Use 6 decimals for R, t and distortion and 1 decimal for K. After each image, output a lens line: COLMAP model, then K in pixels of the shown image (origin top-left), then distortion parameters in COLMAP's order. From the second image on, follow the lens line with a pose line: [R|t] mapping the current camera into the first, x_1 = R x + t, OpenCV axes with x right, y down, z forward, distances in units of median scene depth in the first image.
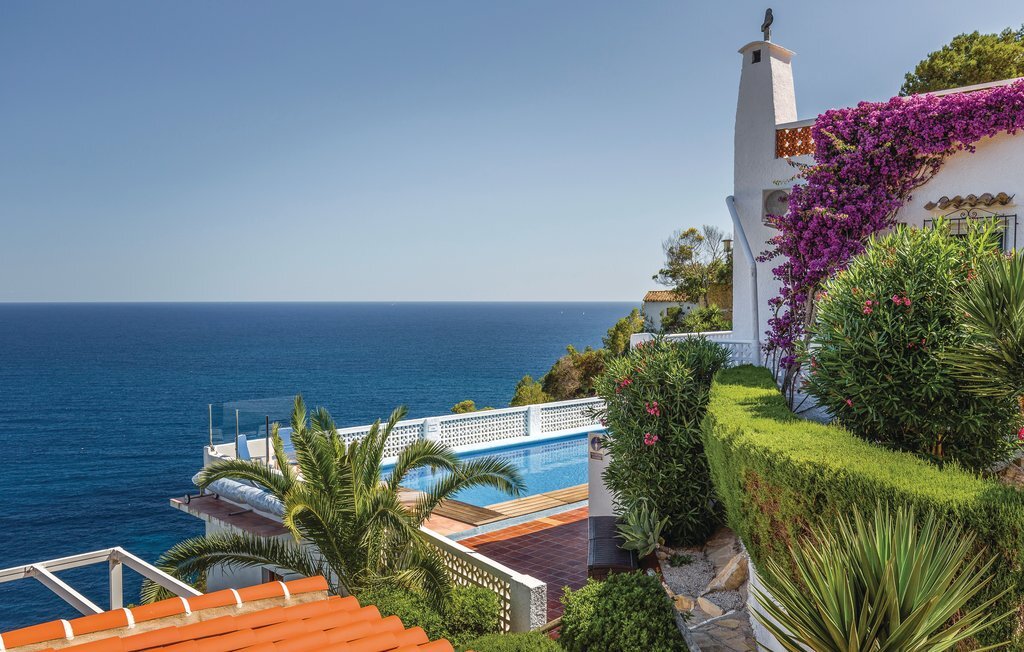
lens RADIAL K [[884.4, 0, 511.7], [0, 884.4, 326.2], [0, 0, 1]] dist [0.032617, 0.005864]
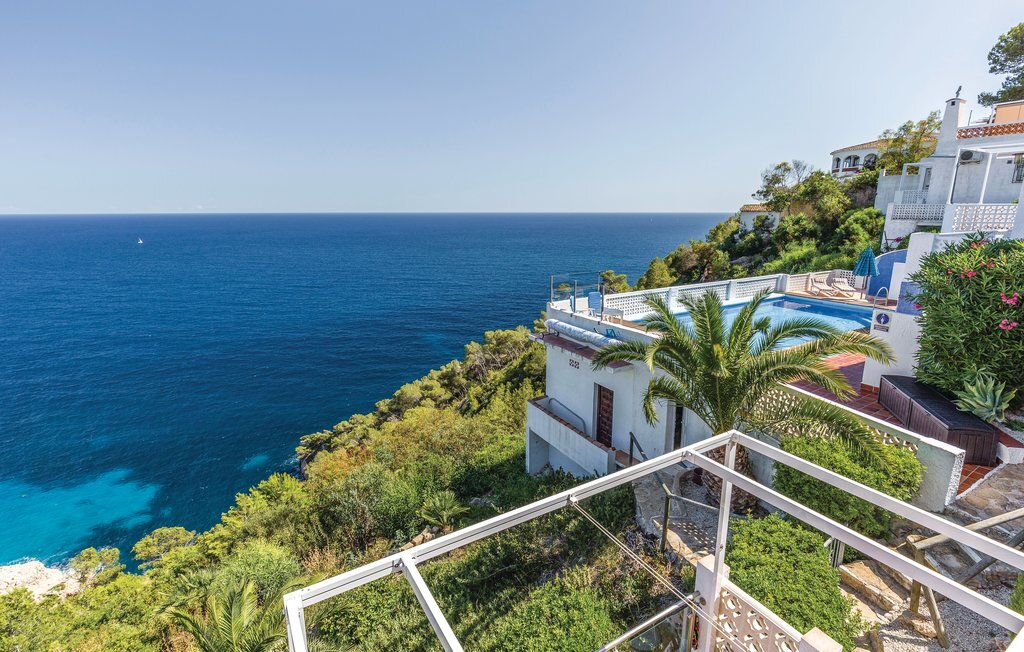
lens RADIAL K [[476.1, 0, 510.0], [0, 476.1, 315.0], [0, 0, 1]] dist [0.022512, -0.001179]
pose [[0.982533, 0.049231, -0.179460, -0.117312], [-0.015179, 0.982360, 0.186383, 0.001125], [0.185470, -0.180403, 0.965948, 0.079788]]
